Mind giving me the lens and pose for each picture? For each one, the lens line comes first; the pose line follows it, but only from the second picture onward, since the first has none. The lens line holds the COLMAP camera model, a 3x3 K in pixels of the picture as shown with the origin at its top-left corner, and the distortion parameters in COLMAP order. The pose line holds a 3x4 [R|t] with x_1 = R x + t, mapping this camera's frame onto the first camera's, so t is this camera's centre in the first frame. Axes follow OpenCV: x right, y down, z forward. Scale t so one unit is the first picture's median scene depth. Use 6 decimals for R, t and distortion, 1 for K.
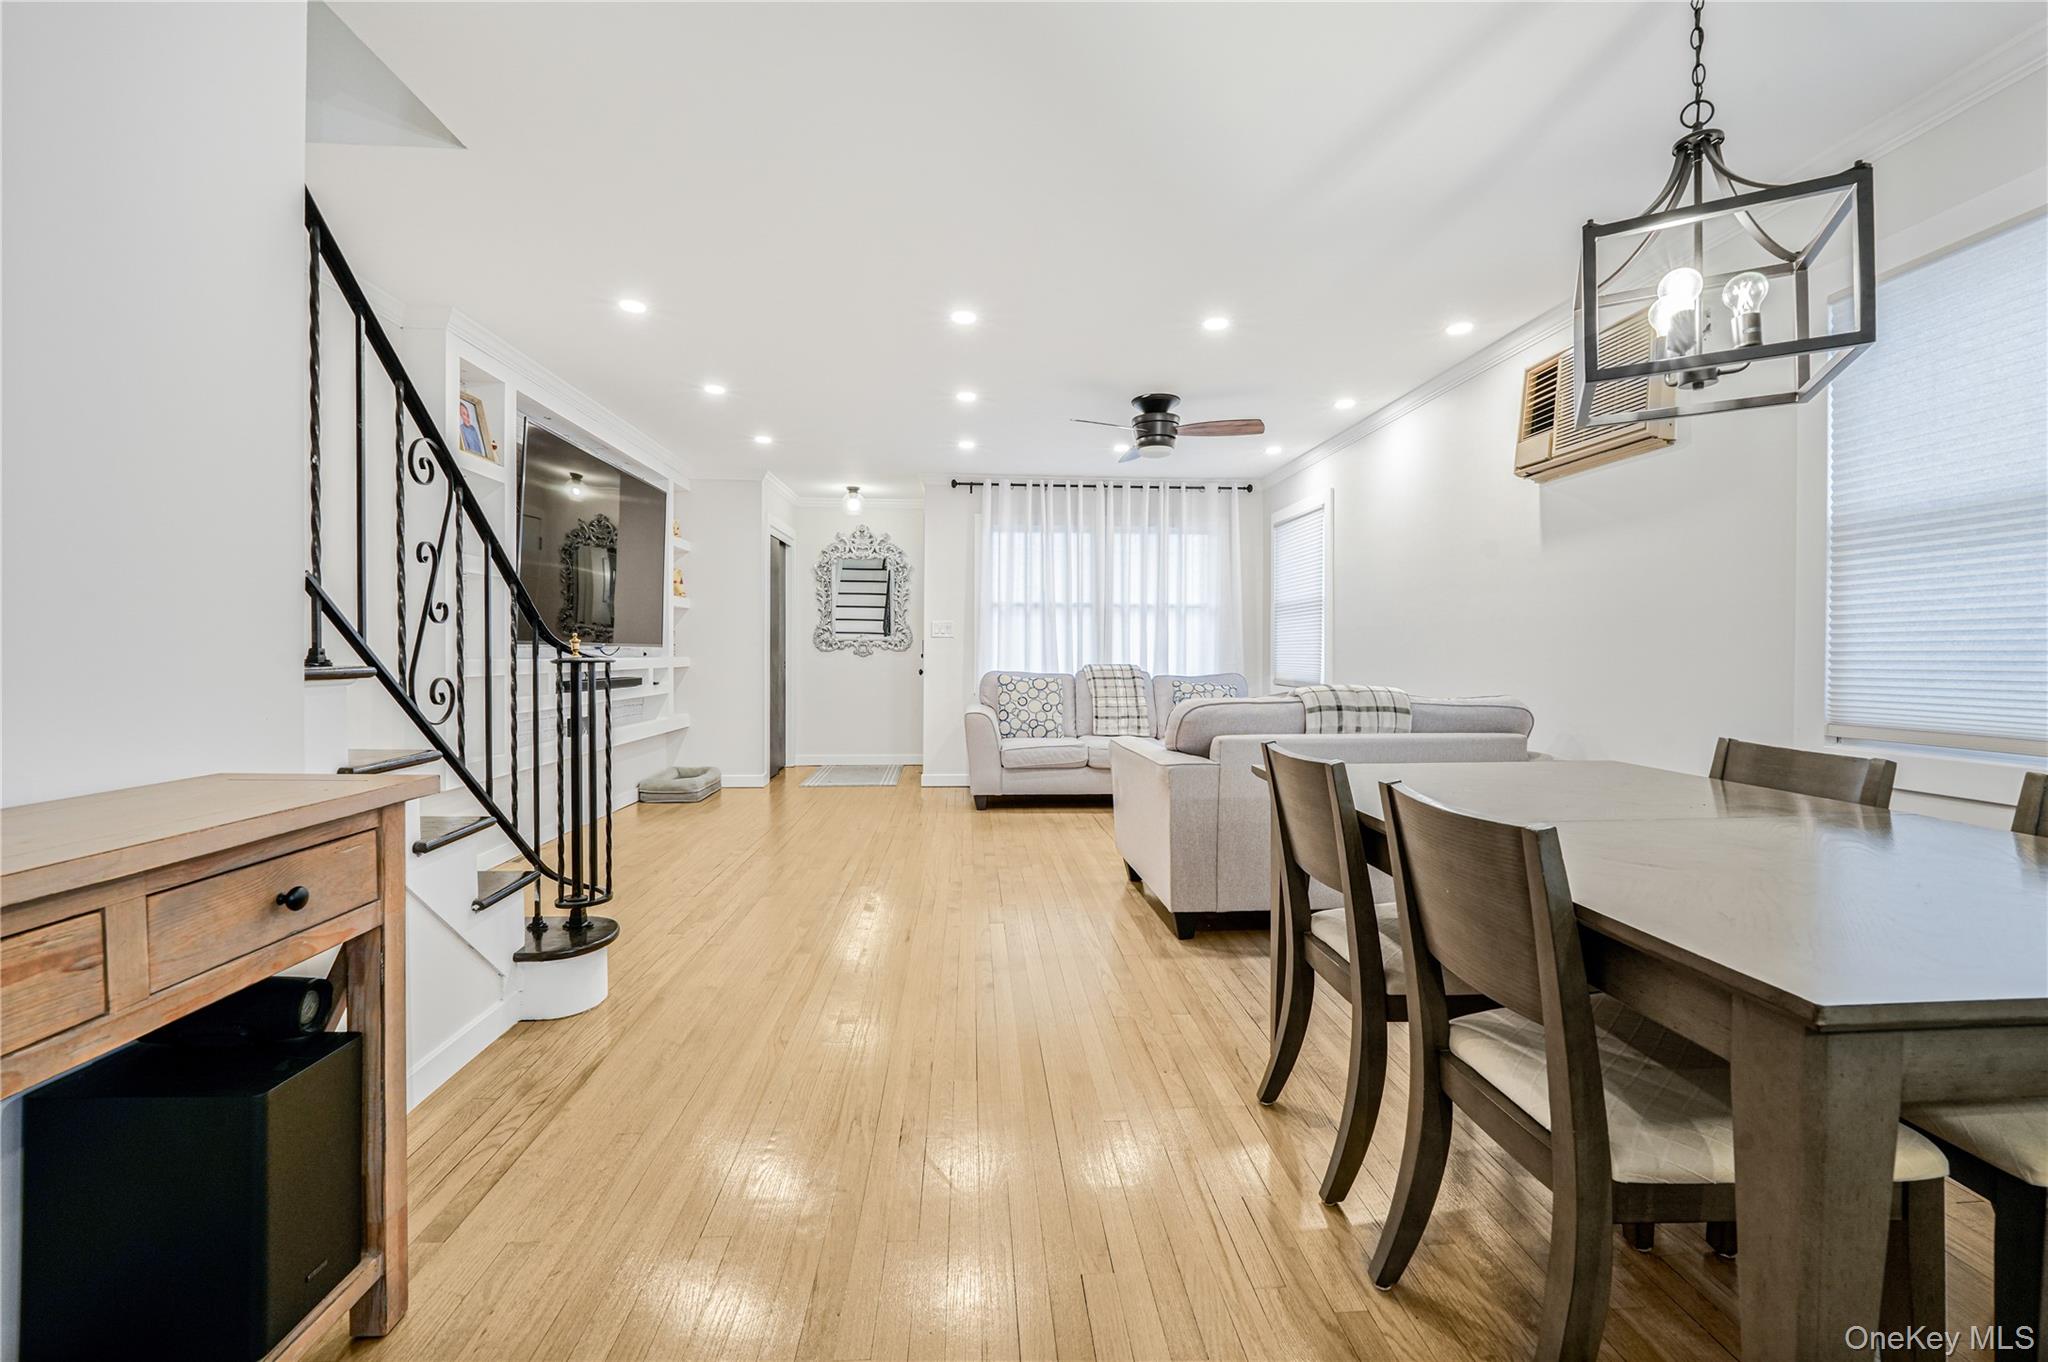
lens RADIAL K [[842.1, 0, 1024.1], [0, 842.1, 672.9], [0, 0, 1]] dist [-0.012775, -0.000713]
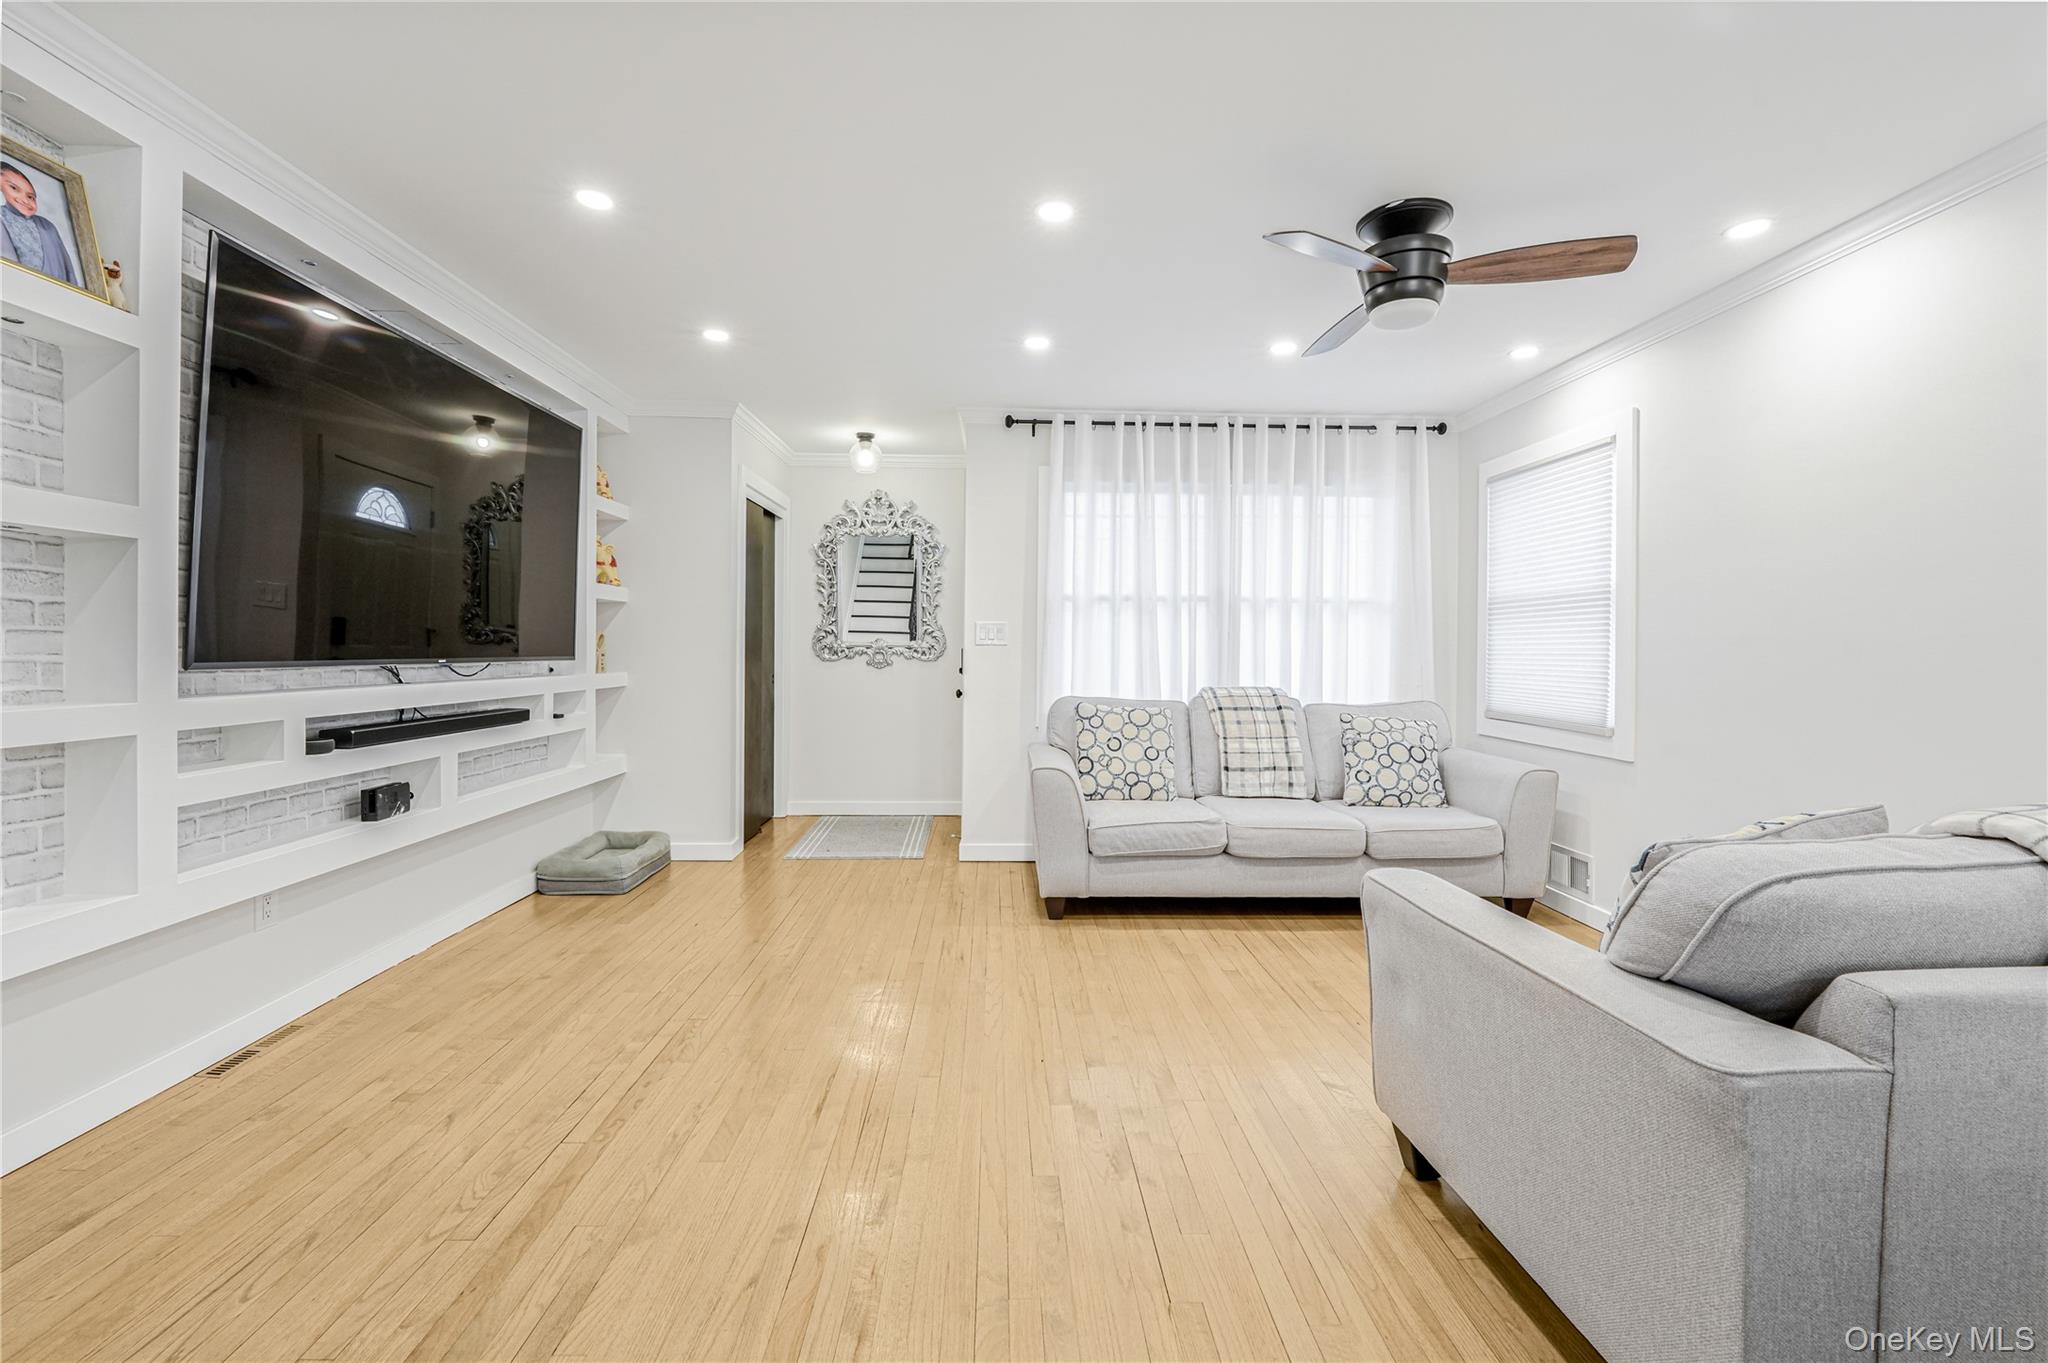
lens RADIAL K [[842.1, 0, 1024.1], [0, 842.1, 673.4], [0, 0, 1]] dist [-0.012775, -0.000713]
pose [[0.999421, 0.004631, -0.033718, -0.048317], [-0.004467, 0.999978, 0.004944, -0.023533], [0.033740, -0.004790, 0.999419, 0.324626]]
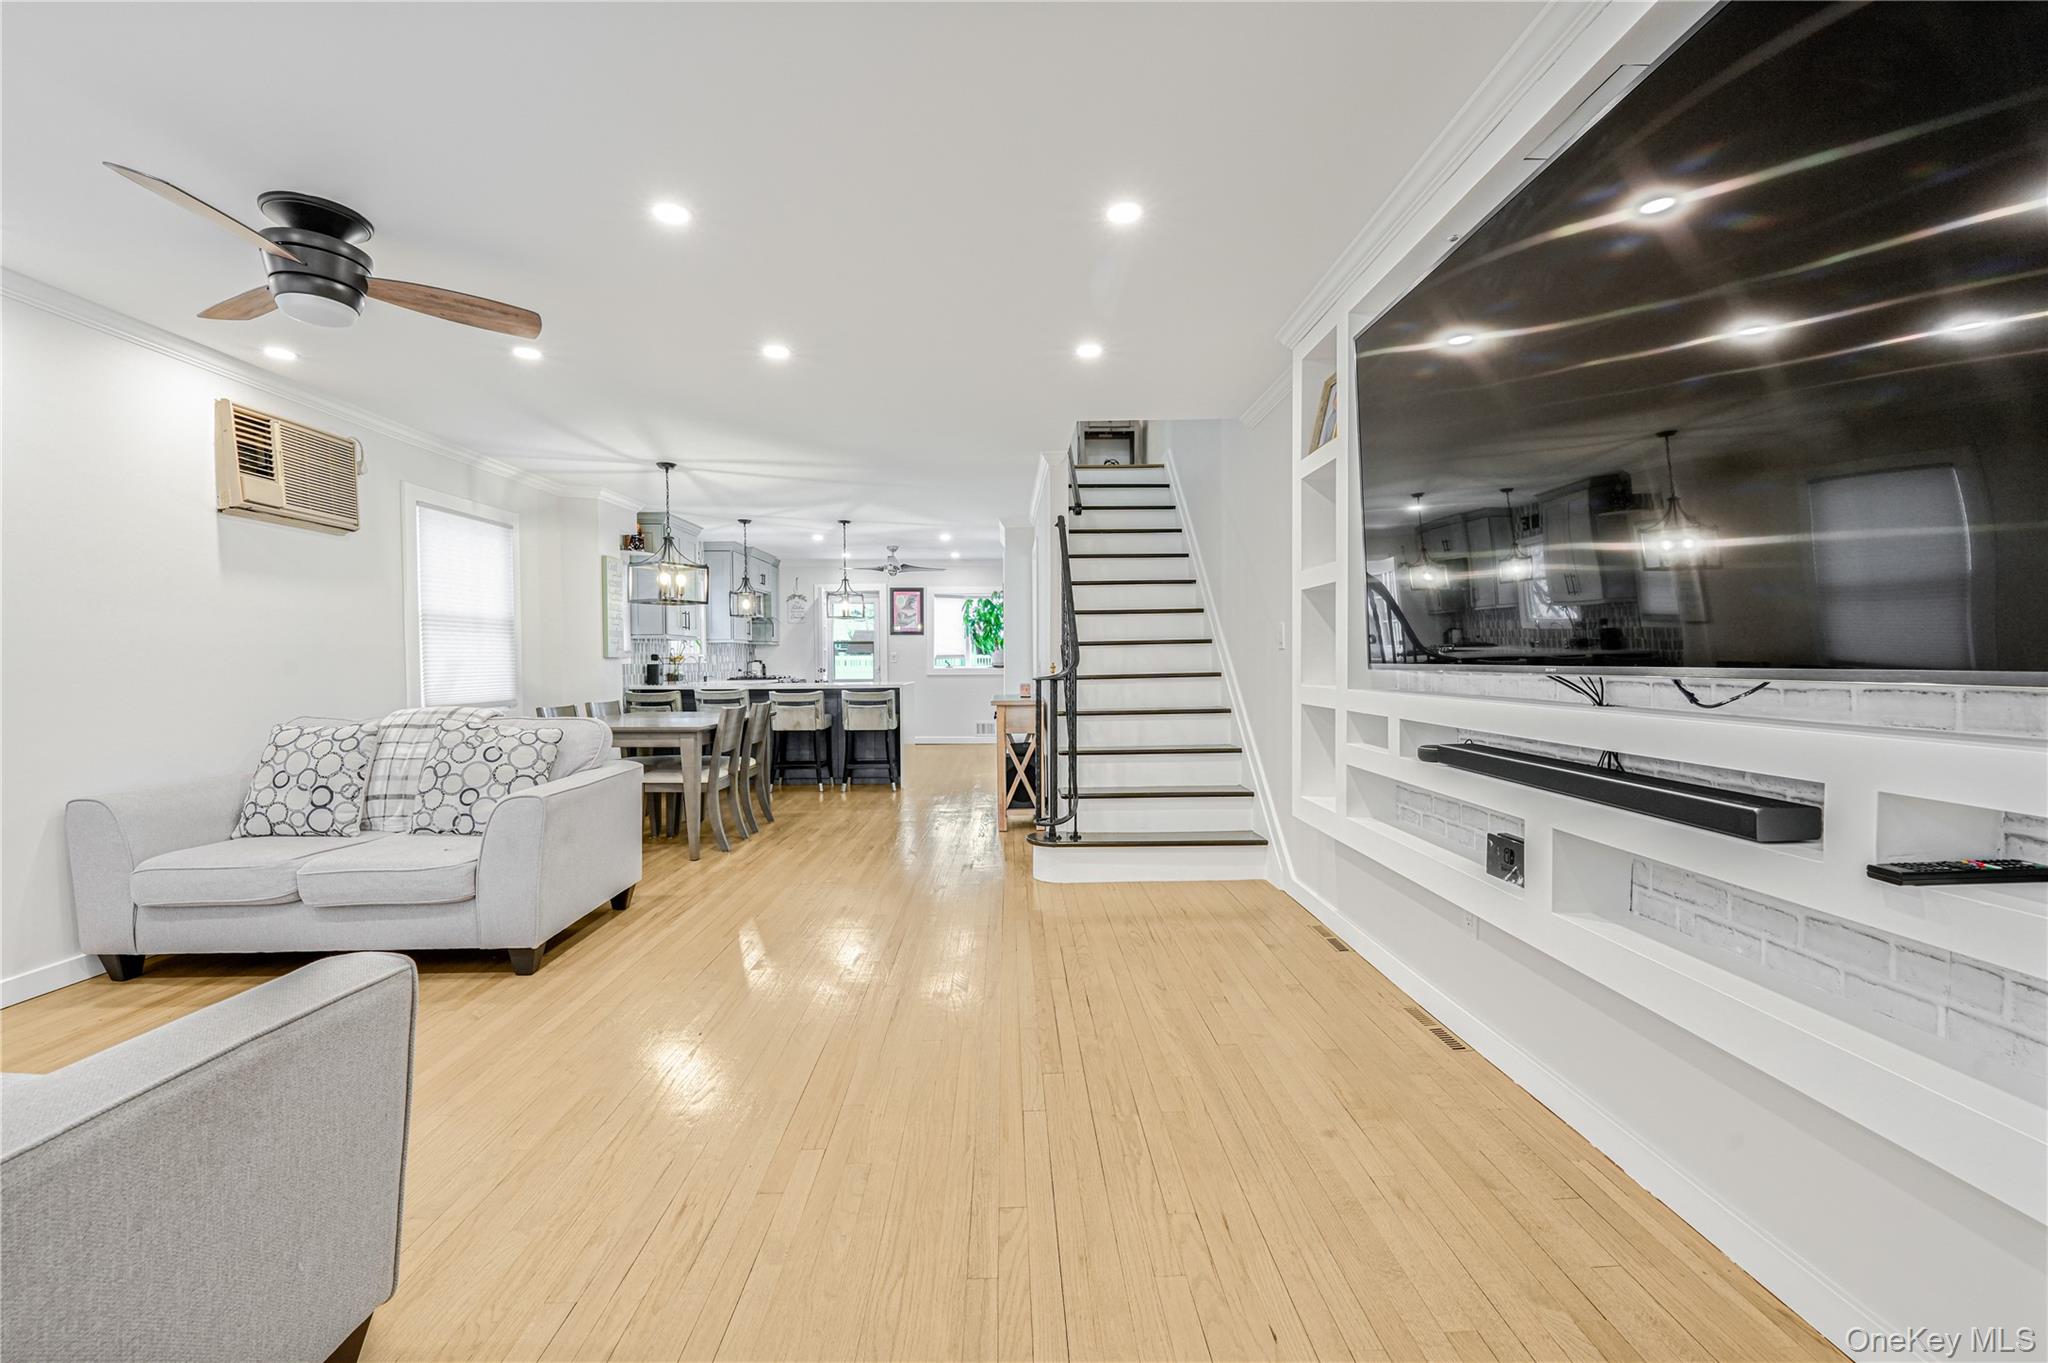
lens RADIAL K [[842.1, 0, 1024.1], [0, 842.1, 673.4], [0, 0, 1]] dist [-0.012775, -0.000713]
pose [[-0.998865, 0.000721, 0.047629, -0.225595], [0.002713, 0.999124, 0.041769, -0.038455], [-0.047557, 0.041851, -0.997991, 1.081063]]
